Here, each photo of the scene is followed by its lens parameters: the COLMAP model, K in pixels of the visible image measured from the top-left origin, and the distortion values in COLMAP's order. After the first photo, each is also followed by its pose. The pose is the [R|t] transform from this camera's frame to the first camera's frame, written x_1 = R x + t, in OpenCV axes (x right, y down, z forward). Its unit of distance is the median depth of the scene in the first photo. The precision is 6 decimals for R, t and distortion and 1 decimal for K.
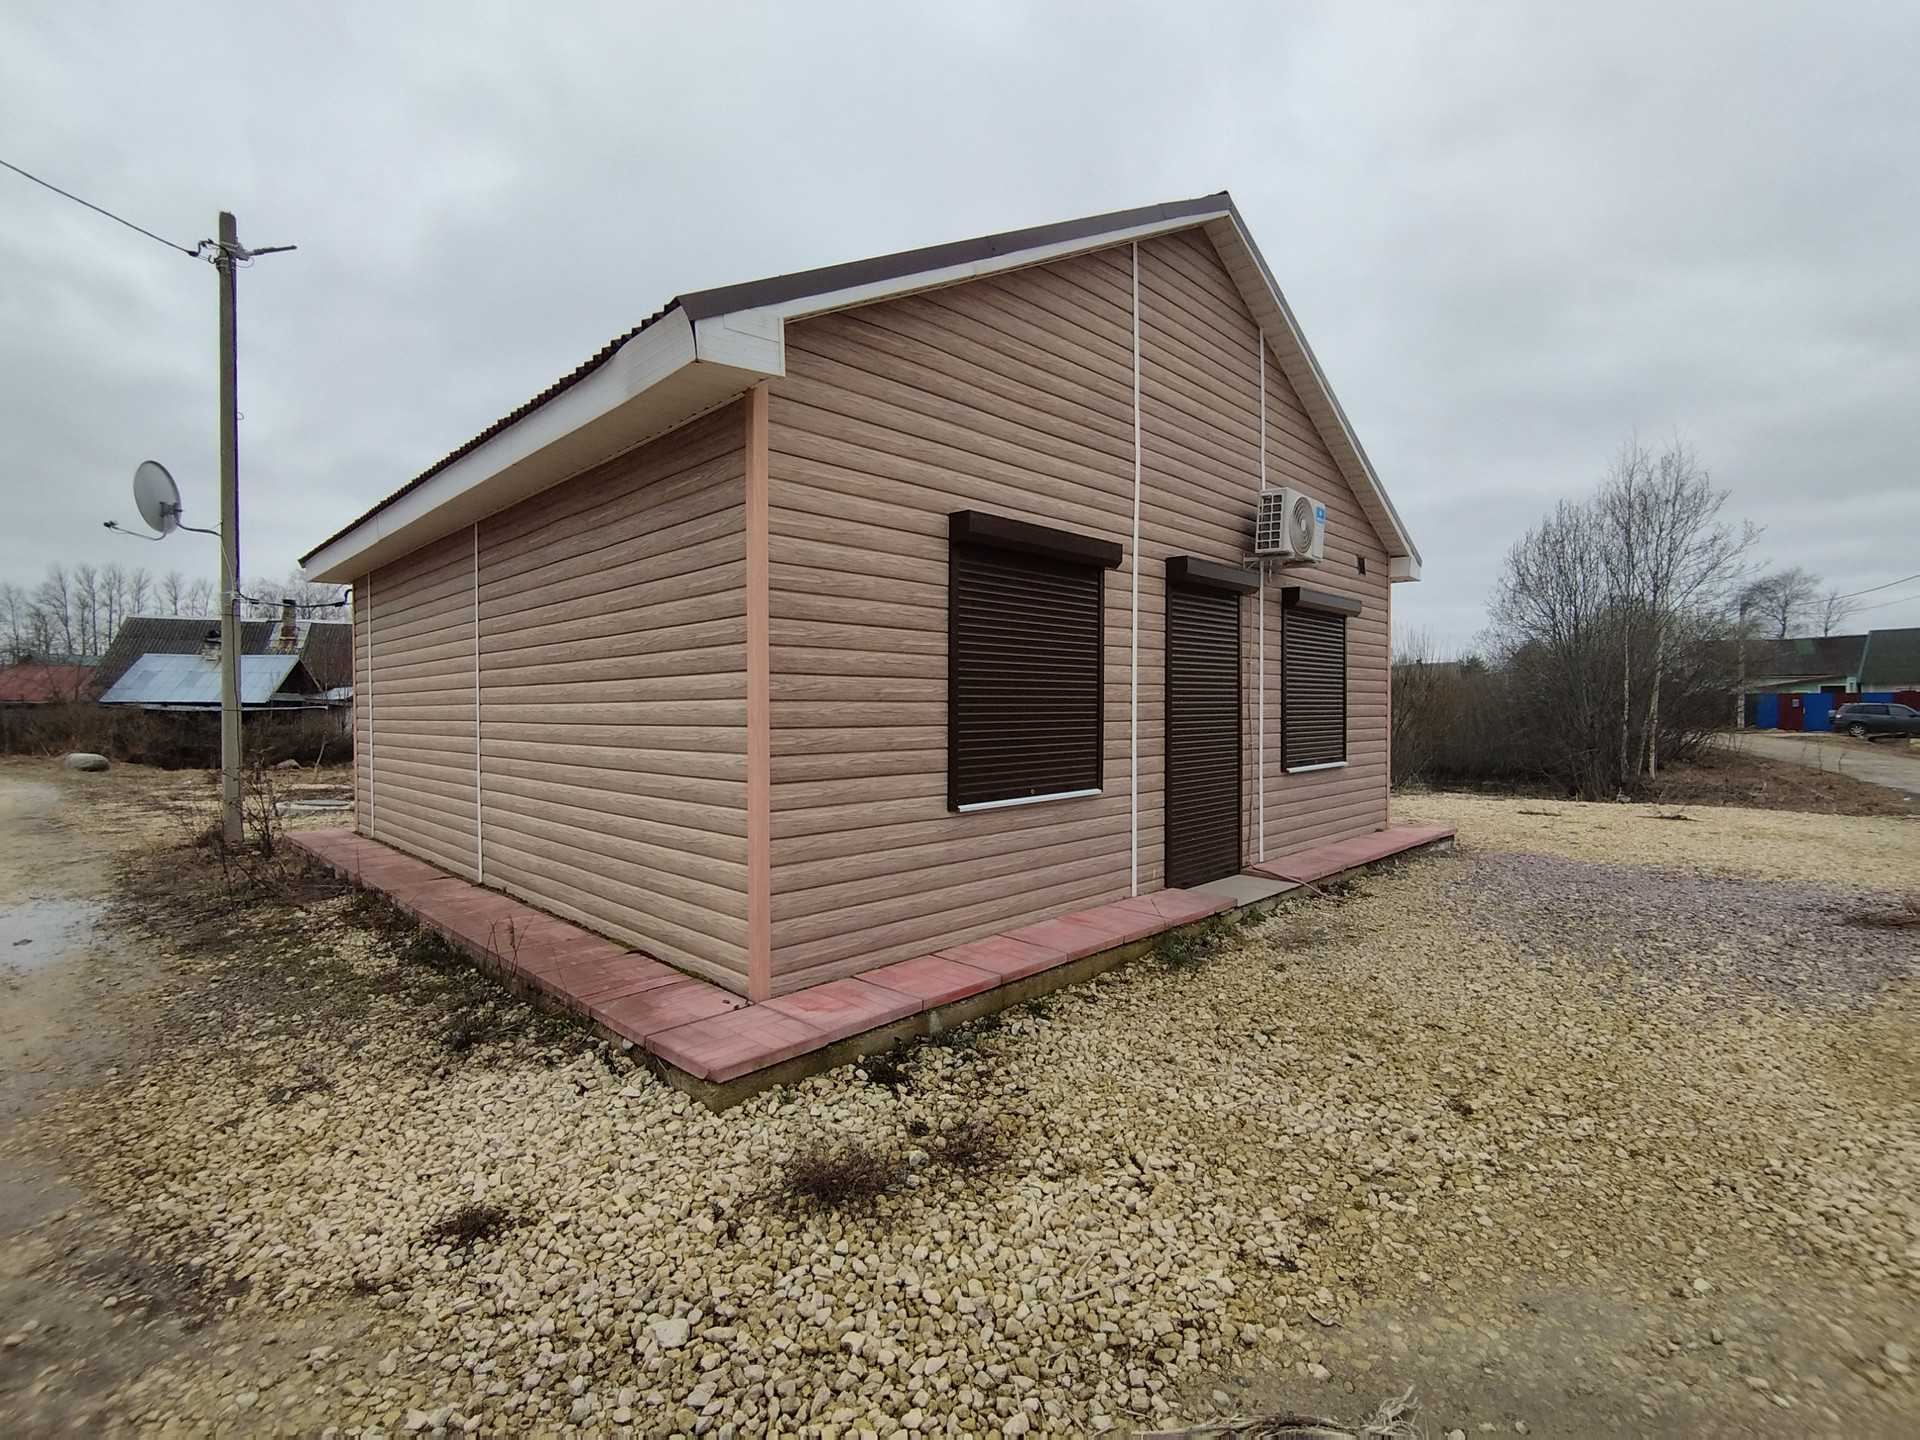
lens RADIAL K [[885.9, 0, 968.2], [0, 885.9, 716.3], [0, 0, 1]] dist [0.000622, -0.000040]
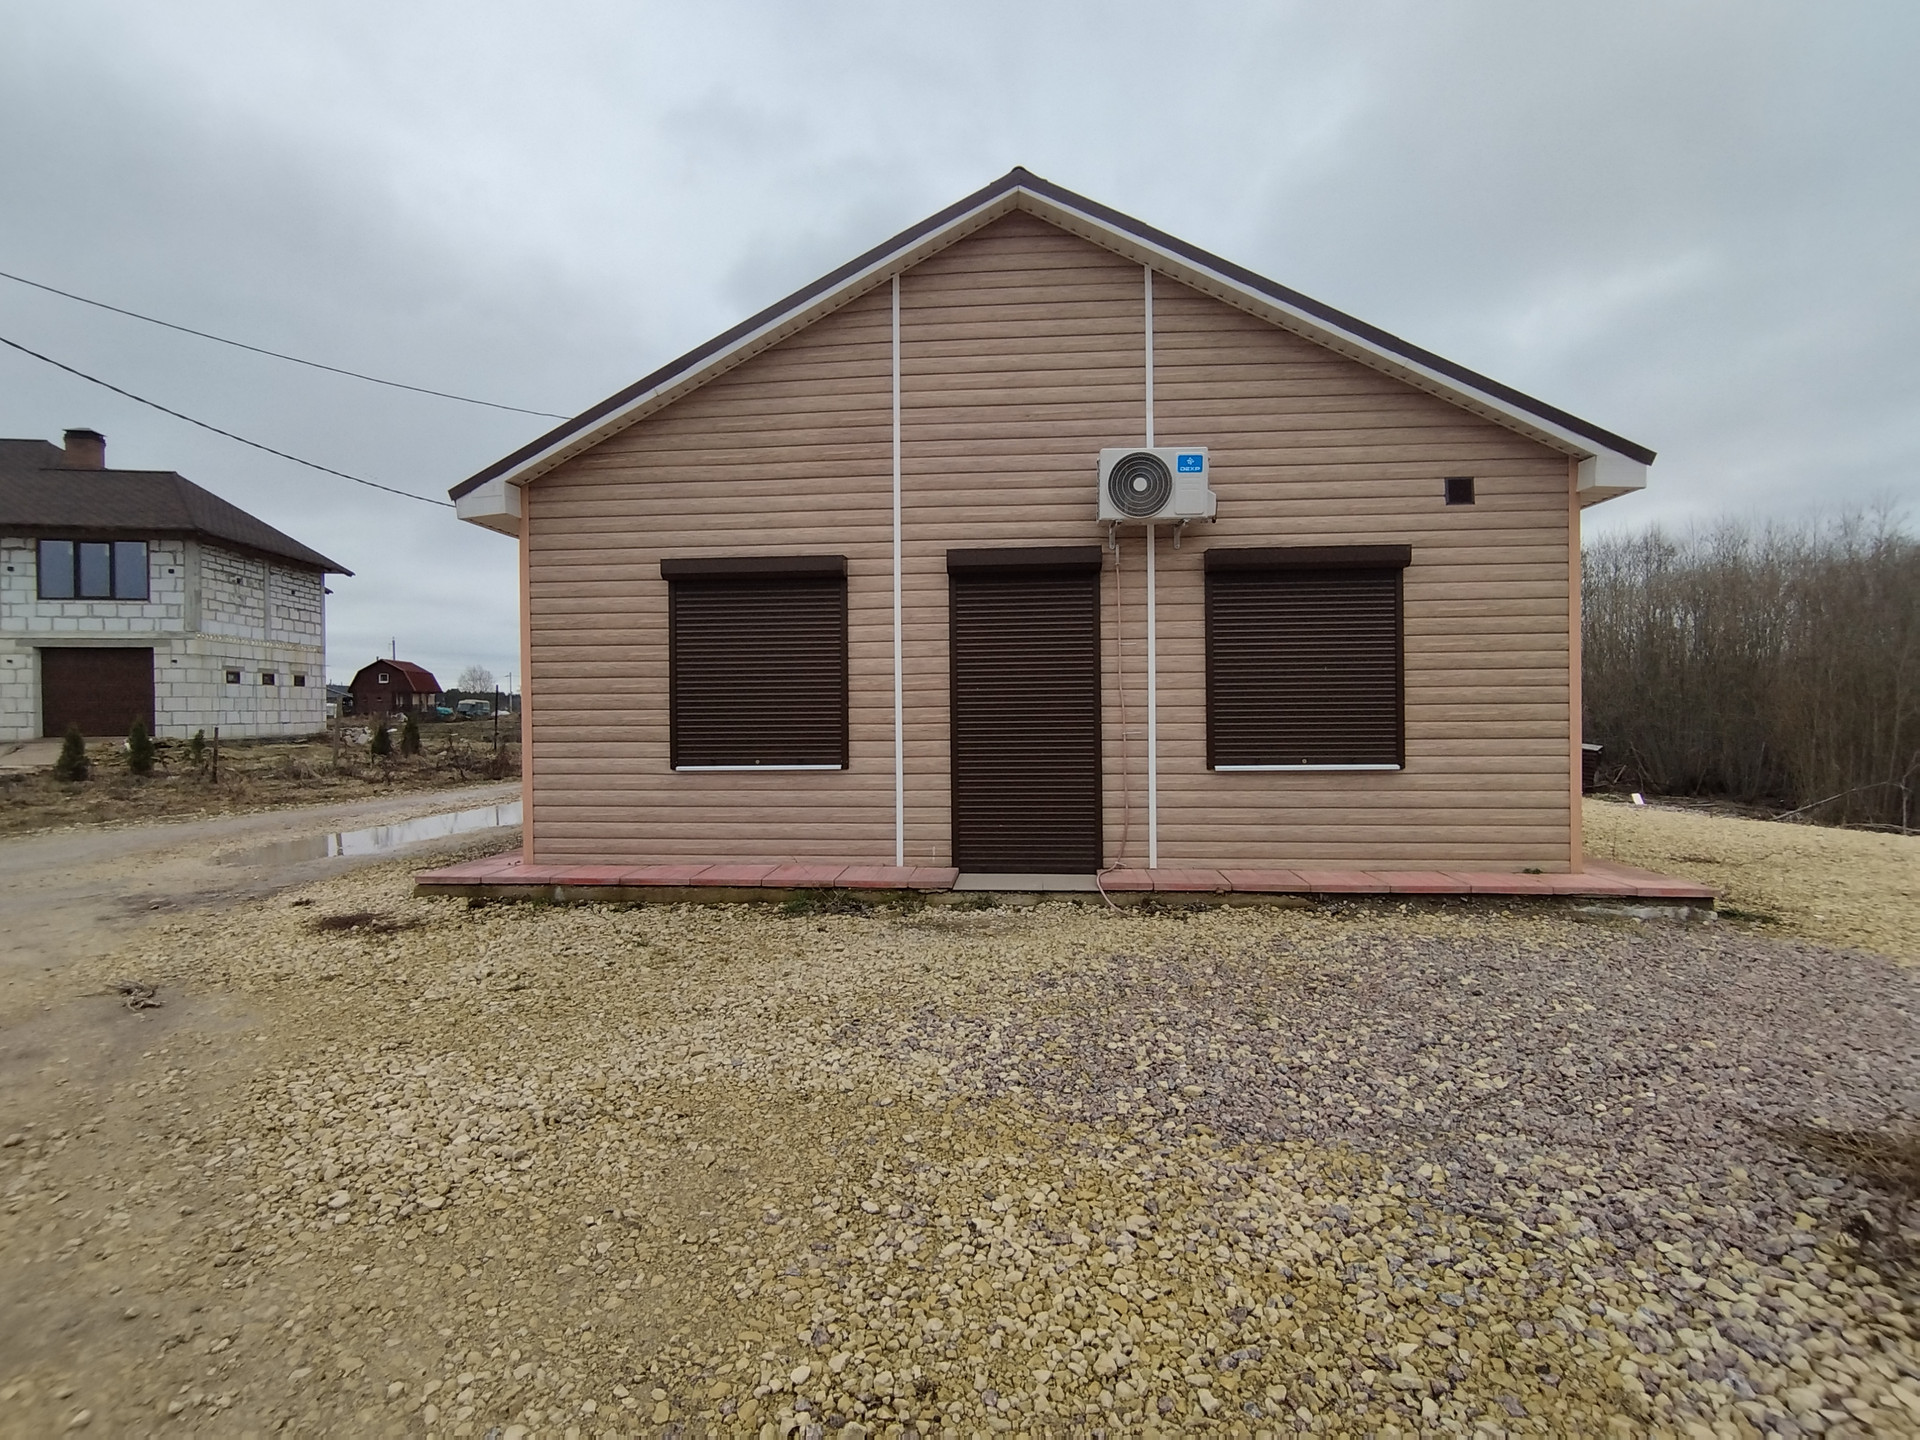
lens RADIAL K [[885.9, 0, 970.8], [0, 885.9, 722.8], [0, 0, 1]] dist [0.000622, -0.000040]
pose [[0.633439, -0.000609, -0.773792, 1.220332], [-0.003413, 0.999988, -0.003581, 0.030909], [0.773785, 0.004910, 0.633429, 0.411643]]
